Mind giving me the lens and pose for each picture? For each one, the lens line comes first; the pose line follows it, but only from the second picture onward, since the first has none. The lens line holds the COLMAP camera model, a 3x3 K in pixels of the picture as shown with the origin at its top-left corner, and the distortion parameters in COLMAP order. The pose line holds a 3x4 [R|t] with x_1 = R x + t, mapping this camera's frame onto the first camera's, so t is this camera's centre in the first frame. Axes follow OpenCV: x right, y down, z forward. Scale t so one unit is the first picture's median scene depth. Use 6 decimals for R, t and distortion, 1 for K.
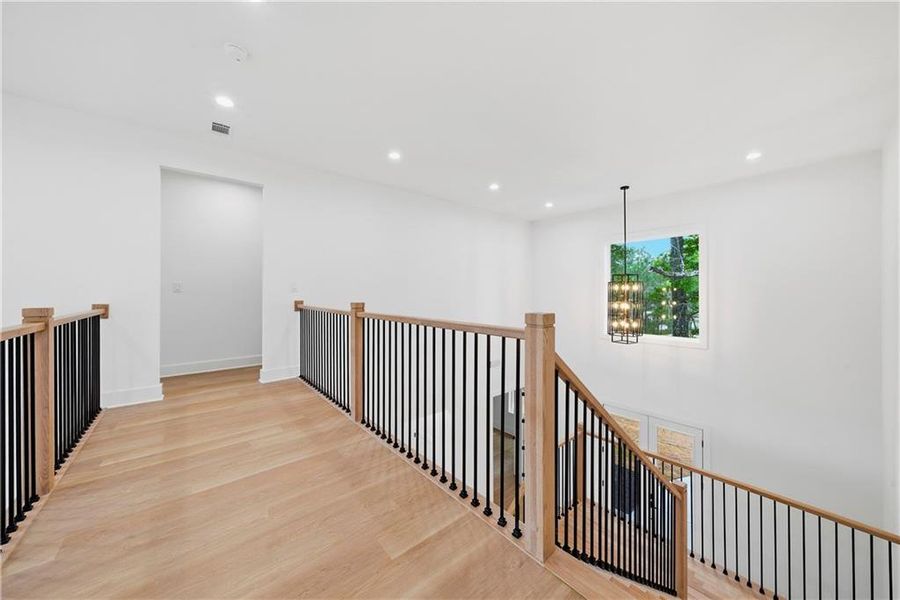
lens RADIAL K [[338.8, 0, 451.0], [0, 338.8, 295.7], [0, 0, 1]] dist [-0.000358, 0.000018]
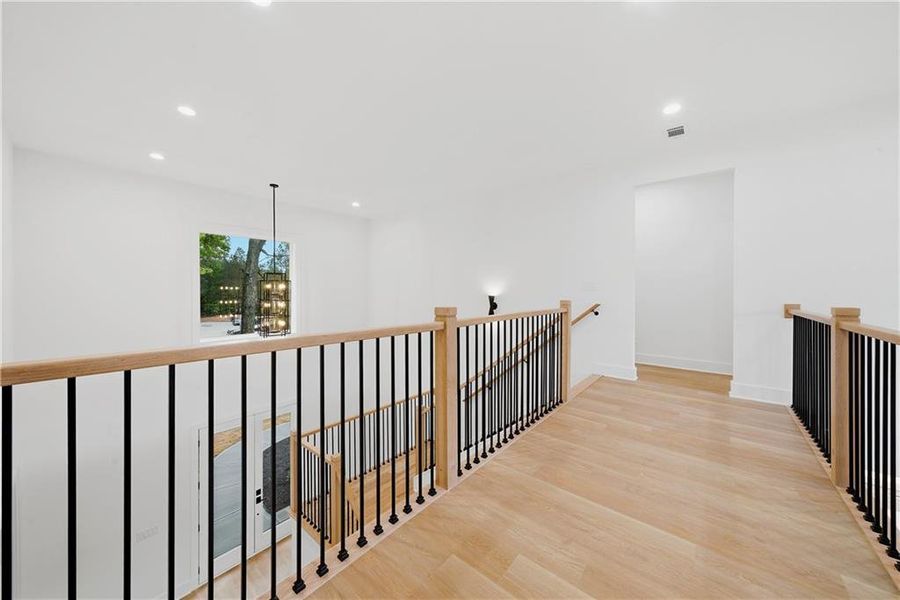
lens RADIAL K [[338.8, 0, 451.0], [0, 338.8, 295.7], [0, 0, 1]] dist [-0.000358, 0.000018]
pose [[-0.243044, -0.013159, 0.969926, -0.971946], [0.001454, 0.999902, 0.013930, -0.013121], [-0.970014, 0.004796, -0.243001, 1.223393]]
